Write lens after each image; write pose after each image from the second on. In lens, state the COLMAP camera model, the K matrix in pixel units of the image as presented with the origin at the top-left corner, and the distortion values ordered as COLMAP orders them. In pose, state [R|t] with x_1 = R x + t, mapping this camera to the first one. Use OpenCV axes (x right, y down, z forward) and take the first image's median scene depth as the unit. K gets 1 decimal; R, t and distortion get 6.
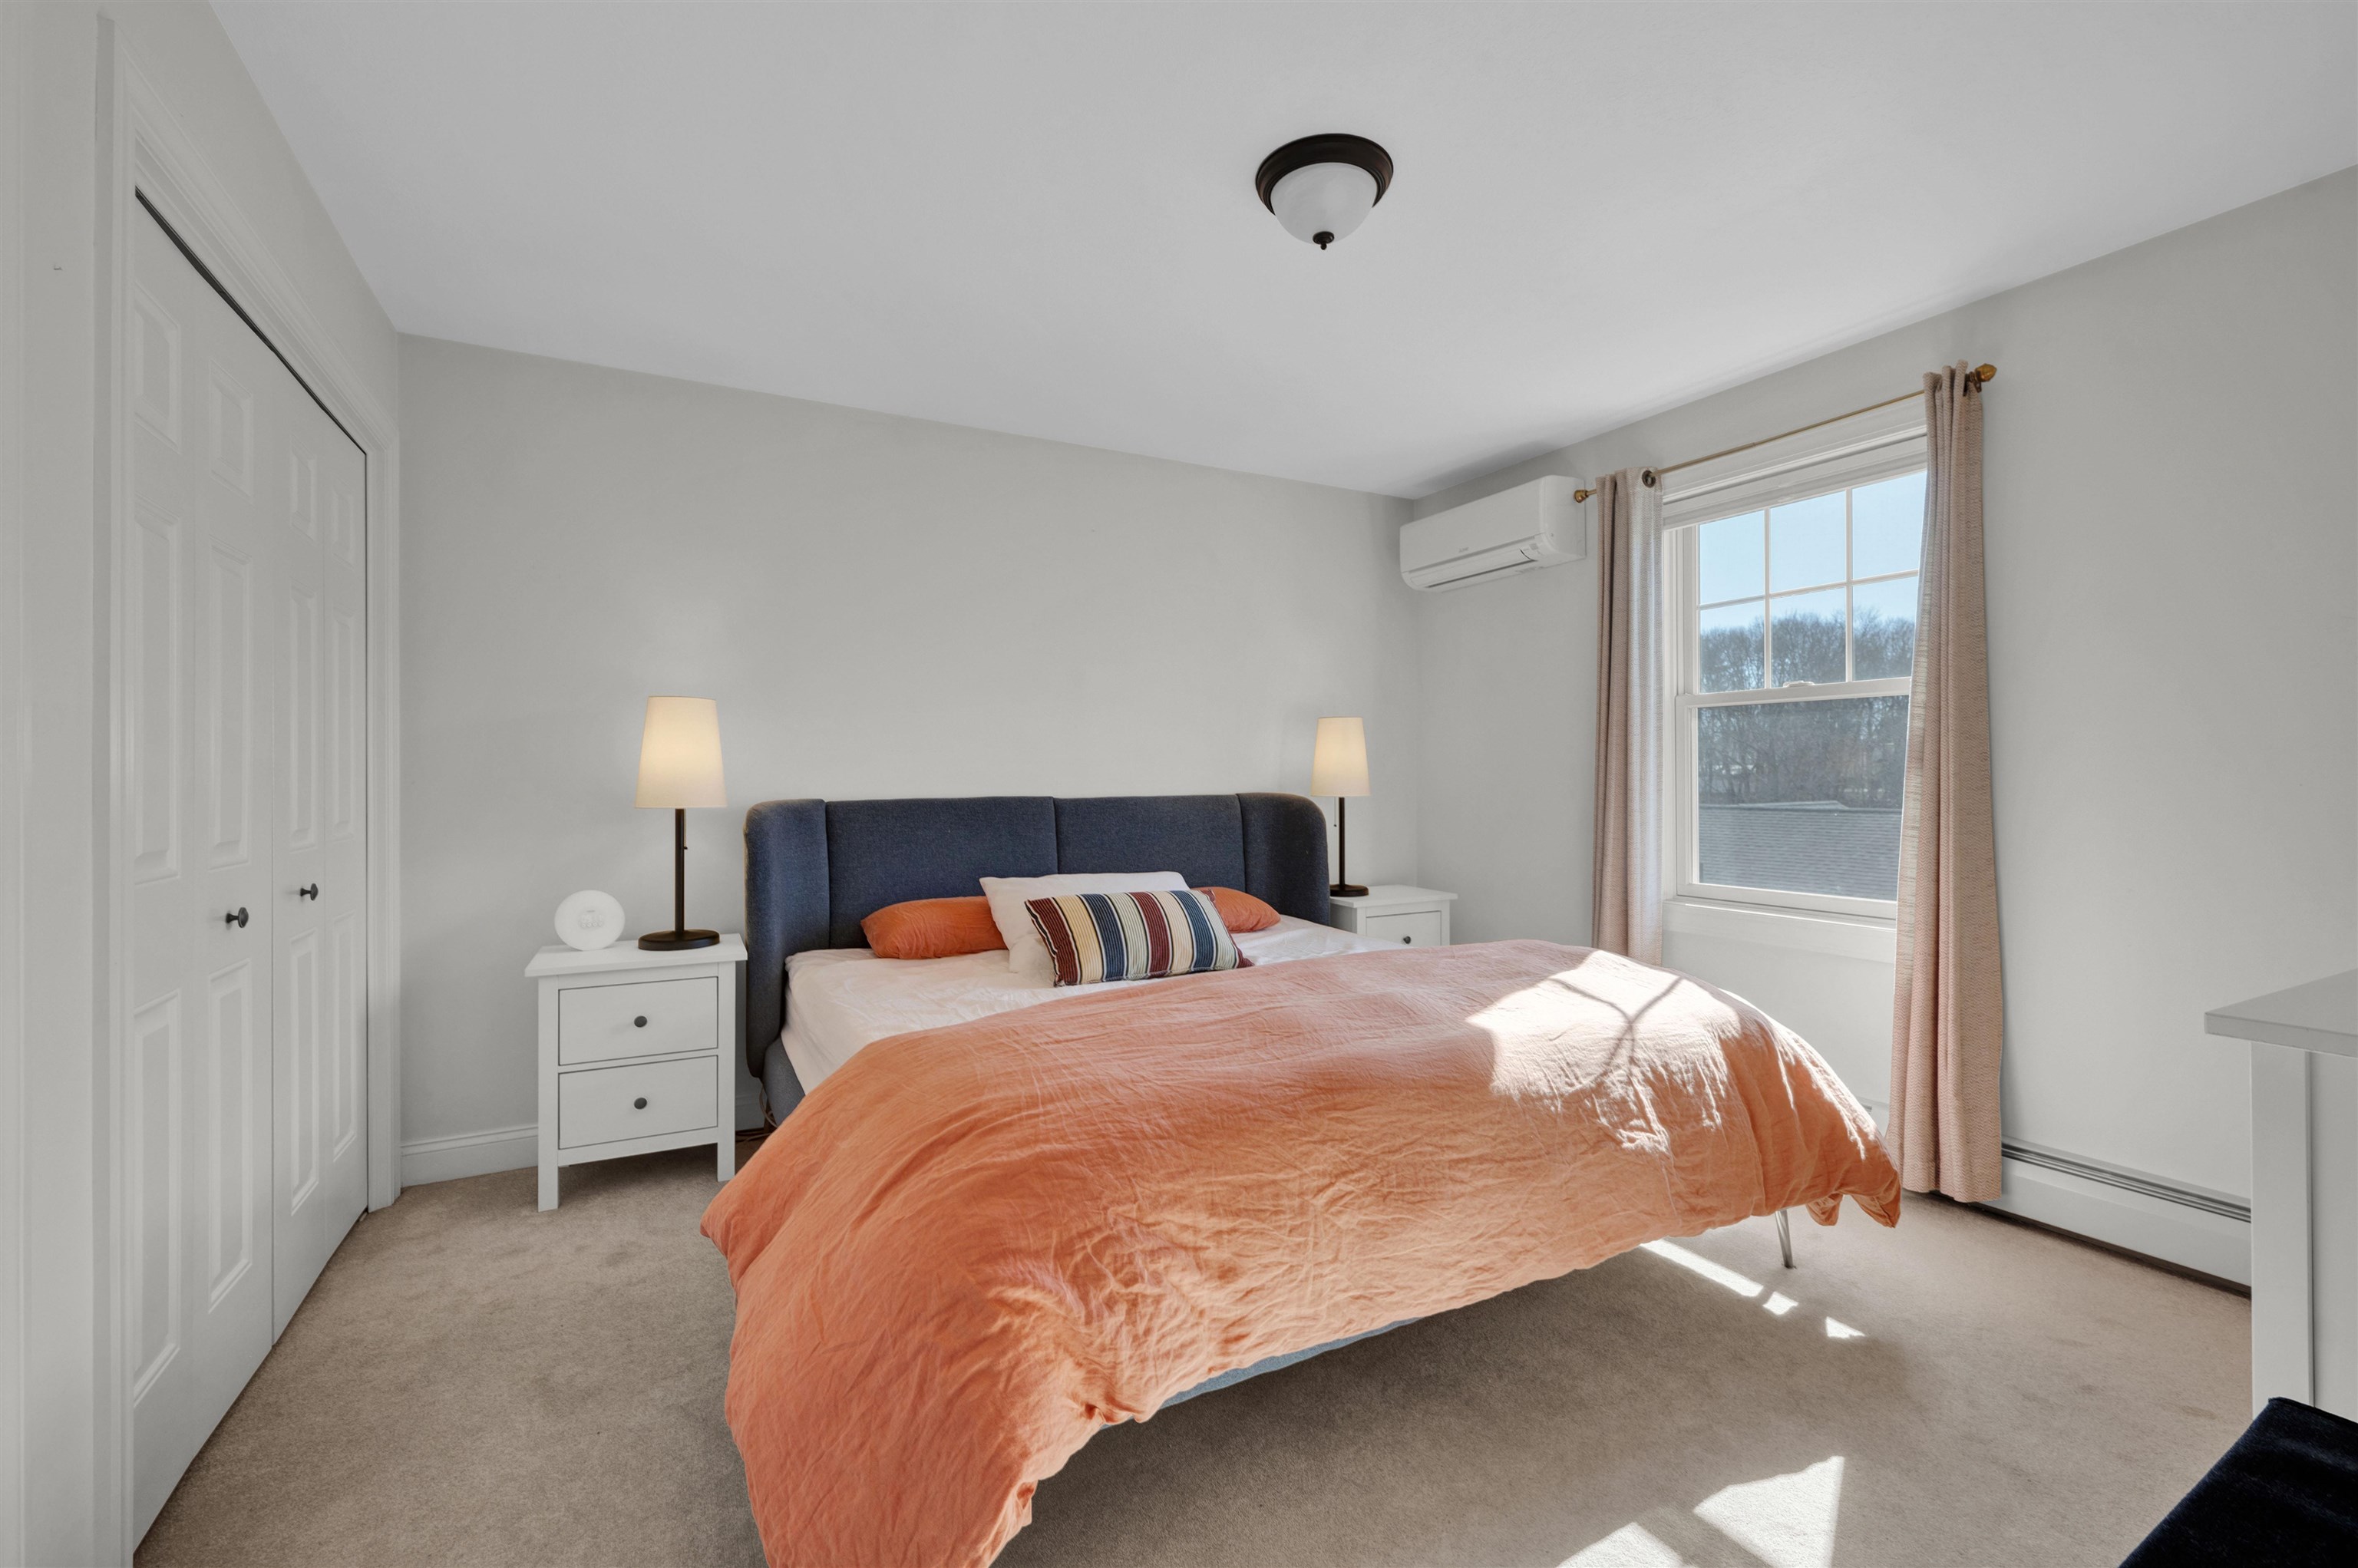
lens RADIAL K [[1011.0, 0, 1182.1], [0, 1011.0, 763.3], [0, 0, 1]] dist [-0.002615, 0.000157]
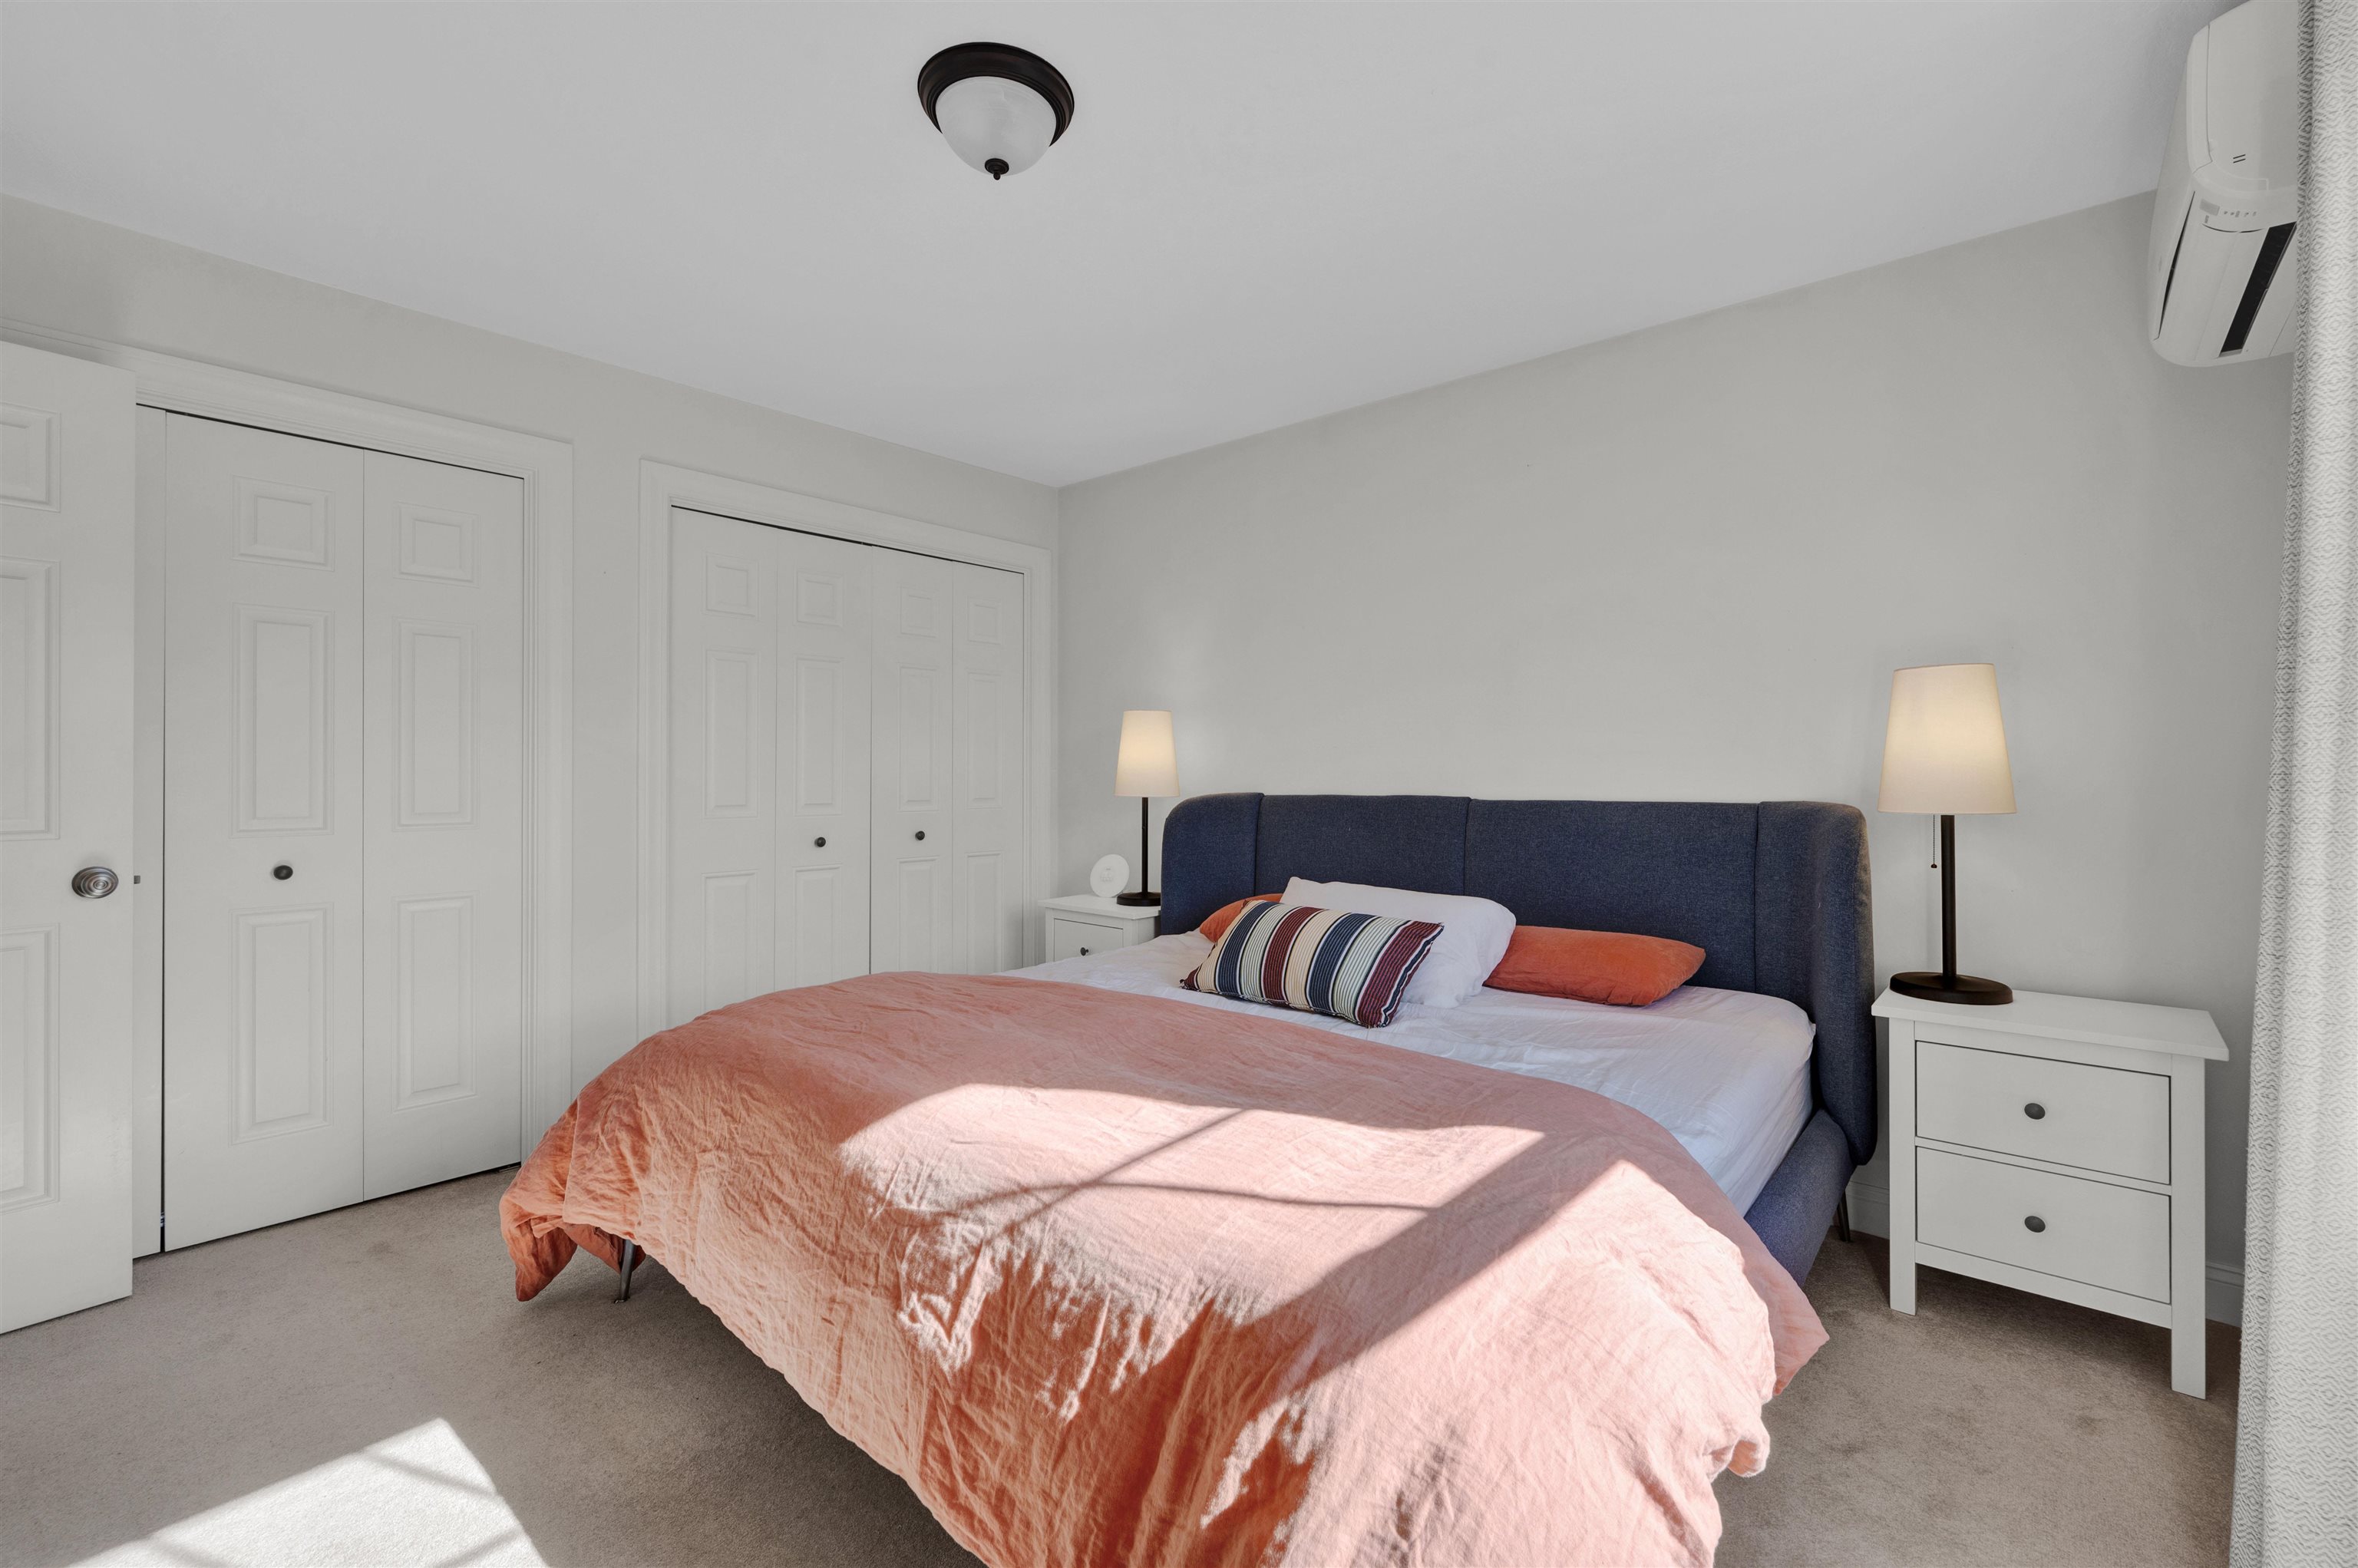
lens RADIAL K [[1011.0, 0, 1182.1], [0, 1011.0, 763.3], [0, 0, 1]] dist [-0.002615, 0.000157]
pose [[0.346094, -0.004997, -0.938186, 1.063261], [0.012419, 0.999923, -0.000744, 0.004996], [0.938117, -0.011393, 0.346130, 0.872596]]
